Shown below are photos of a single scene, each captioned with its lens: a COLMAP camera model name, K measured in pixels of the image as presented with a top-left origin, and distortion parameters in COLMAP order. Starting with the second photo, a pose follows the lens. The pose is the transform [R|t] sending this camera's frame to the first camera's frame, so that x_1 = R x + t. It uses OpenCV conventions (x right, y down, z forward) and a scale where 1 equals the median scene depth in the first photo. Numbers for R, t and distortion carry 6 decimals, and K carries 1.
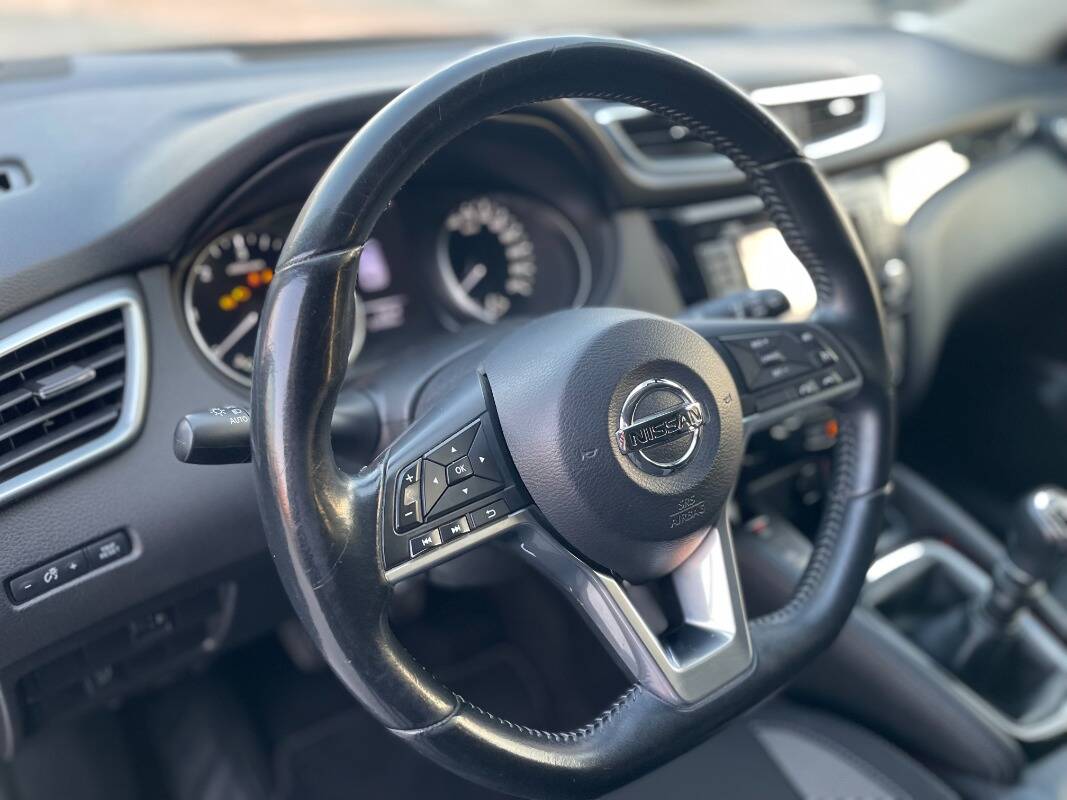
lens RADIAL K [[810.9, 0, 528.6], [0, 810.9, 395.8], [0, 0, 1]] dist [0.084762, -0.111502]
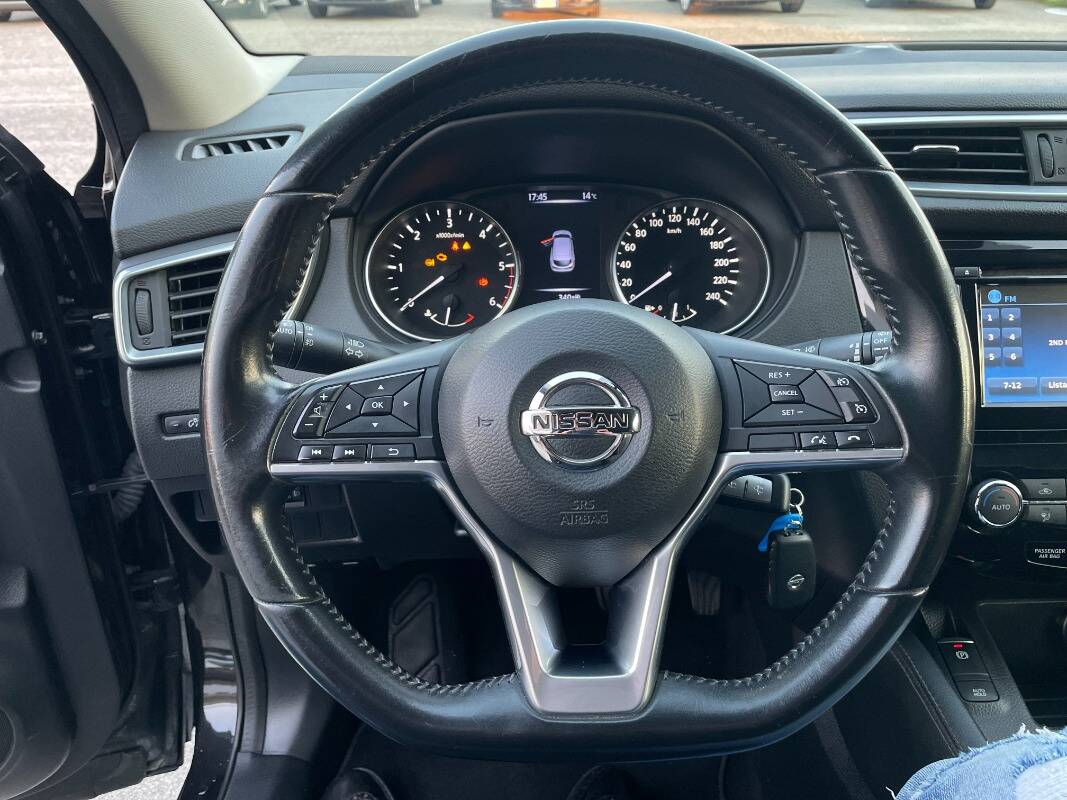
lens RADIAL K [[810.9, 0, 533.5], [0, 810.9, 388.4], [0, 0, 1]] dist [0.084762, -0.111502]
pose [[0.821622, 0.222554, -0.524792, 0.552447], [-0.241776, 0.969780, 0.032737, -0.016342], [0.516218, 0.099985, 0.850601, 0.131480]]
